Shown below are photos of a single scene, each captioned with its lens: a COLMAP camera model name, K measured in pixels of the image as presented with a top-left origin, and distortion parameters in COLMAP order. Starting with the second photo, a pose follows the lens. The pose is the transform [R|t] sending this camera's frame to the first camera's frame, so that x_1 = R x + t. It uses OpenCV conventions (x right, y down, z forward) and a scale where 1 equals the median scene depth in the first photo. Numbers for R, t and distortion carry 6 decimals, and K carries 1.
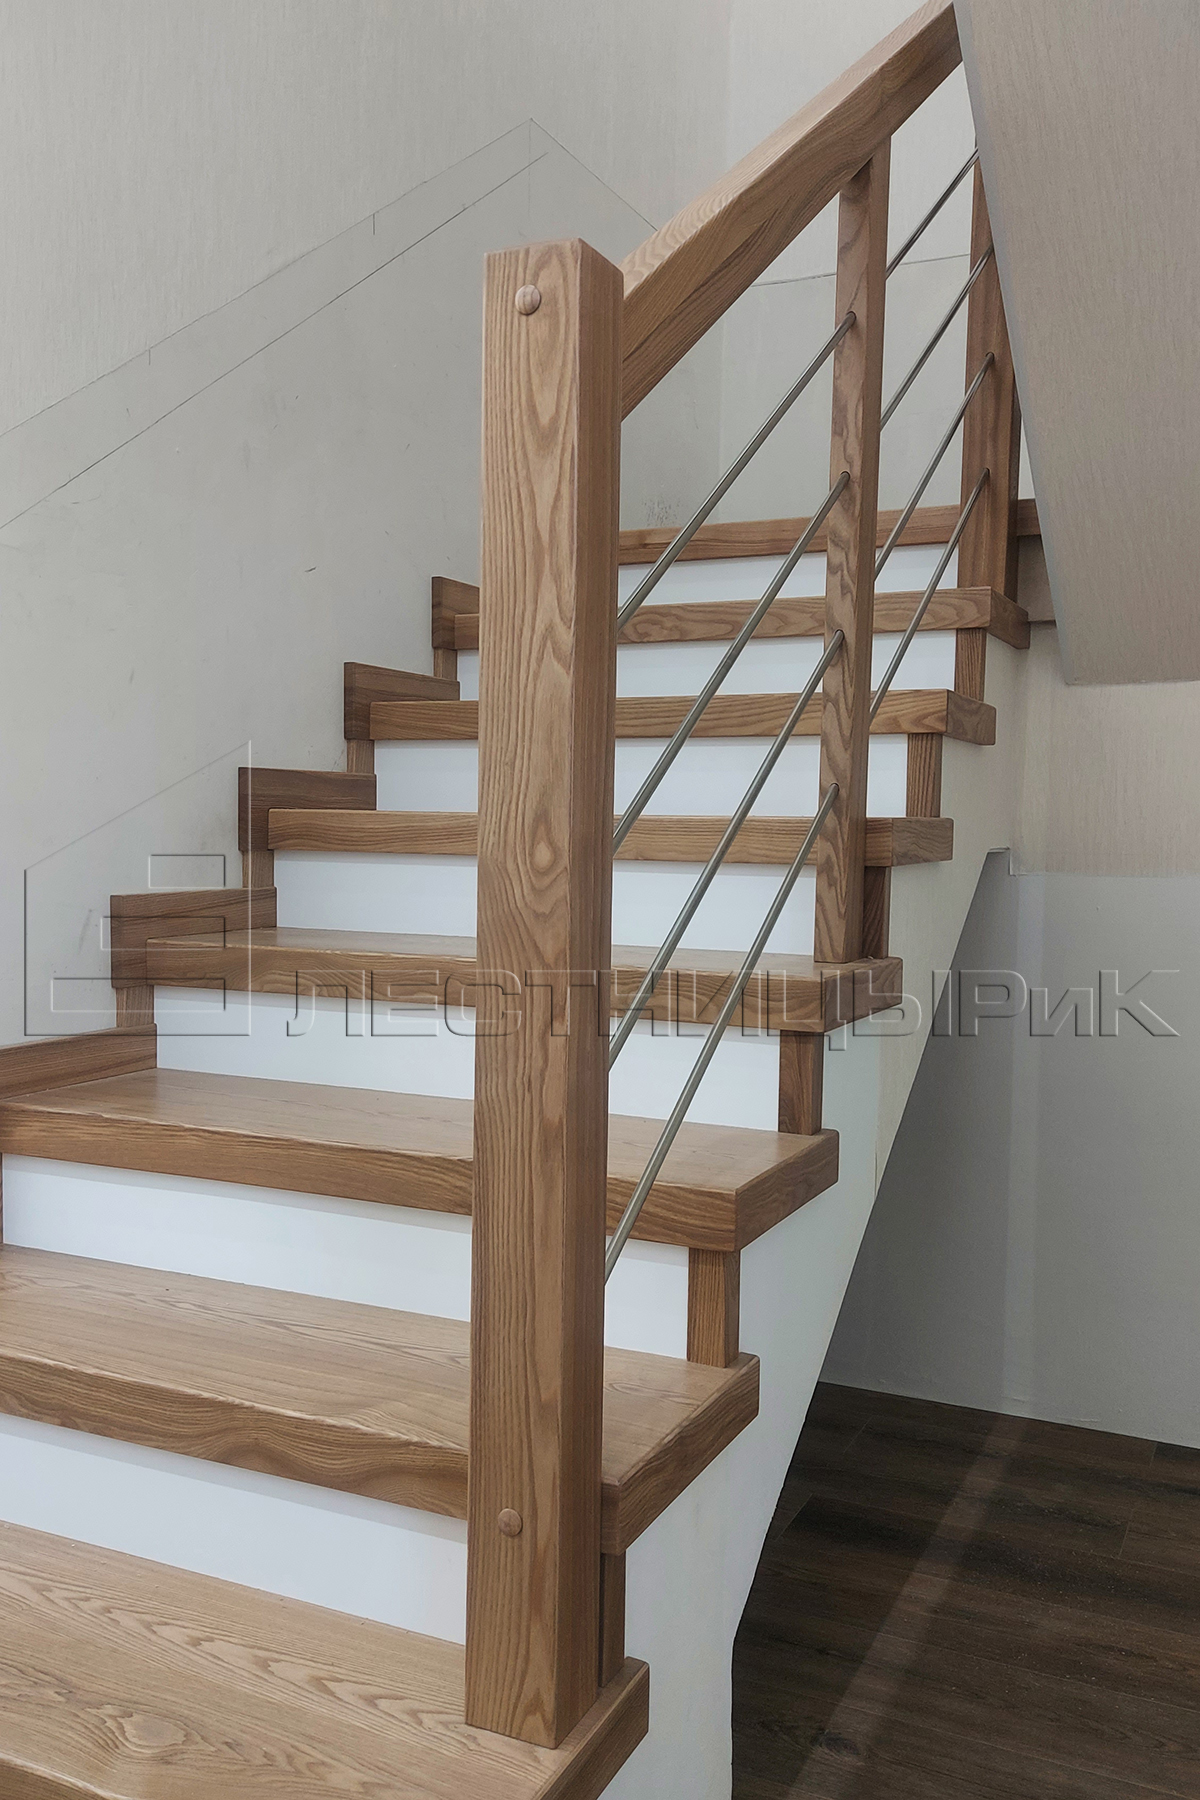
lens RADIAL K [[1573.3, 0, 600.8], [0, 1573.3, 906.8], [0, 0, 1]] dist [0.056177, -0.031163]
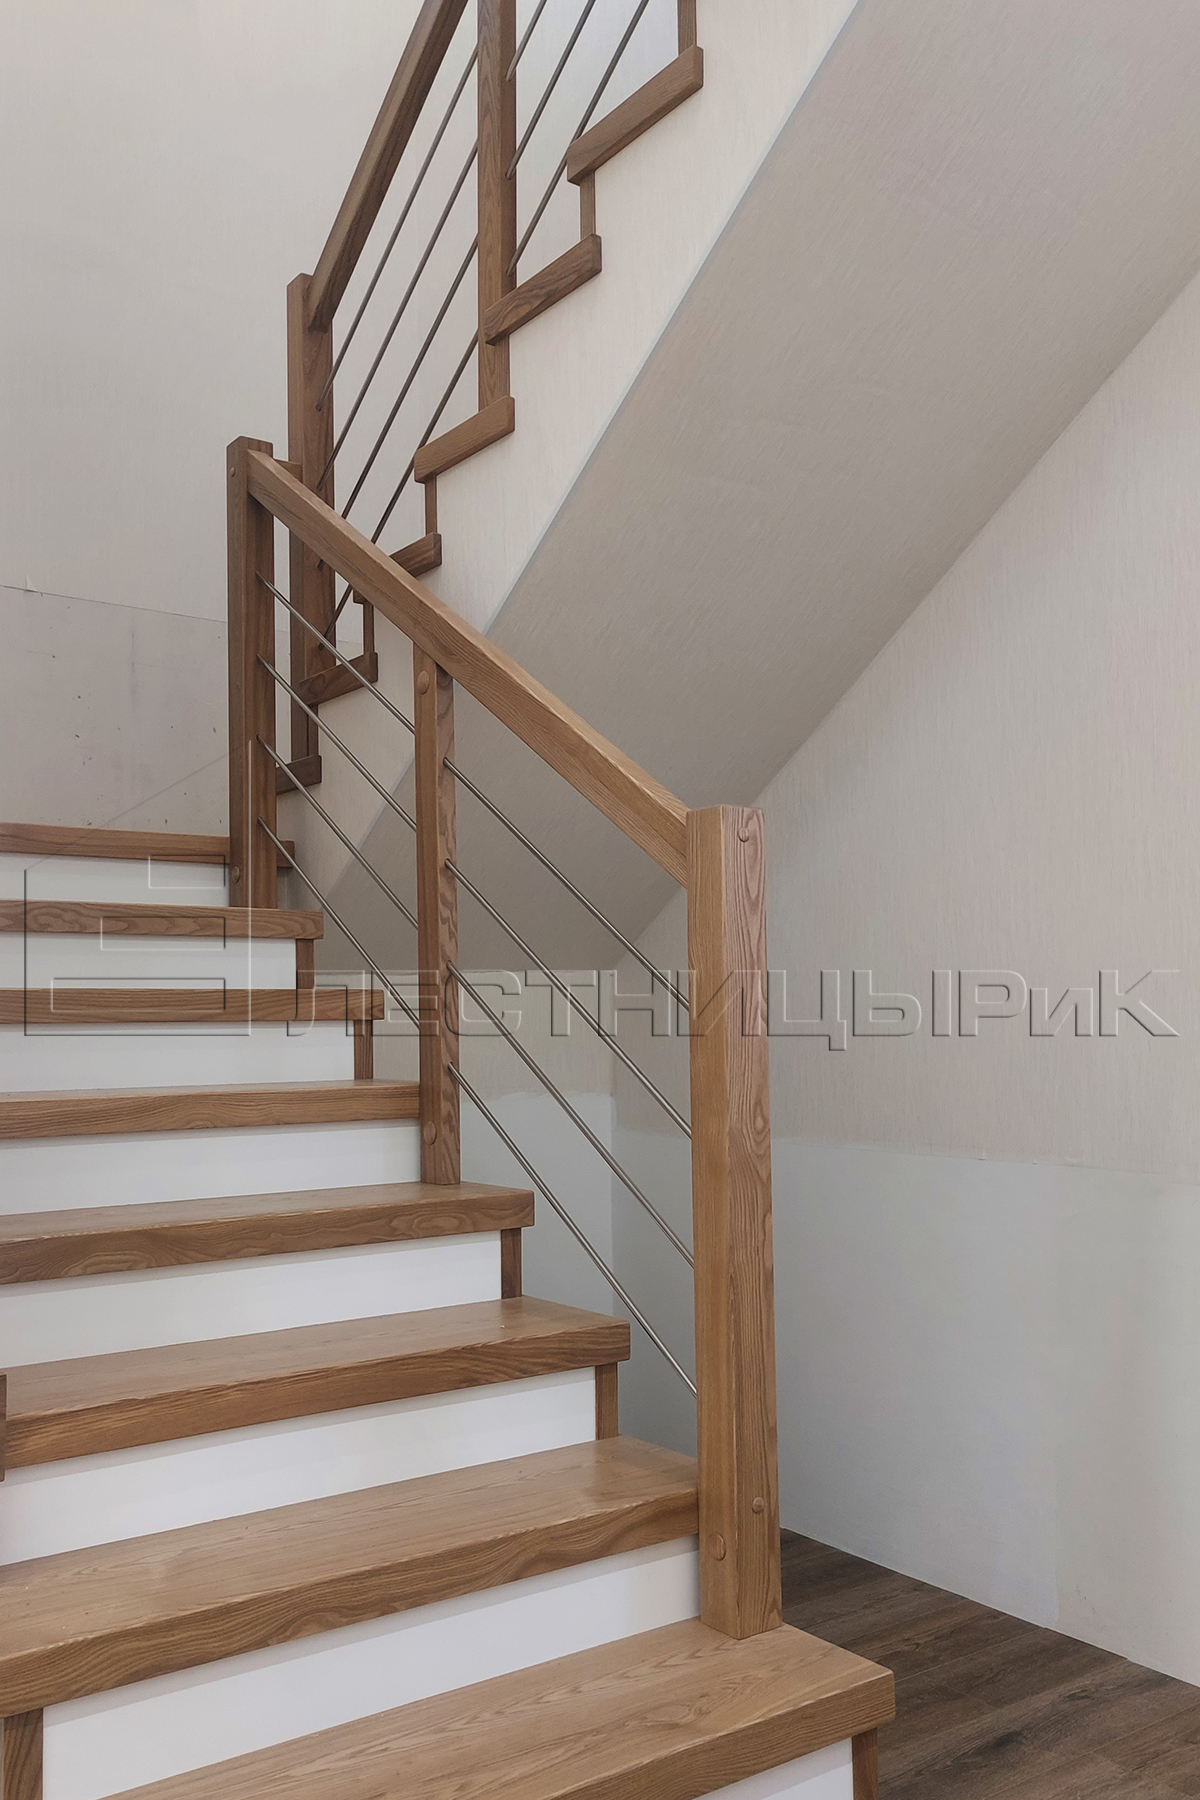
lens RADIAL K [[1573.3, 0, 597.6], [0, 1573.3, 896.7], [0, 0, 1]] dist [0.056177, -0.031163]
pose [[0.467841, 0.051756, 0.882296, -1.463213], [0.065799, 0.993474, -0.093168, -0.113111], [-0.881360, 0.101642, 0.461382, 0.226341]]
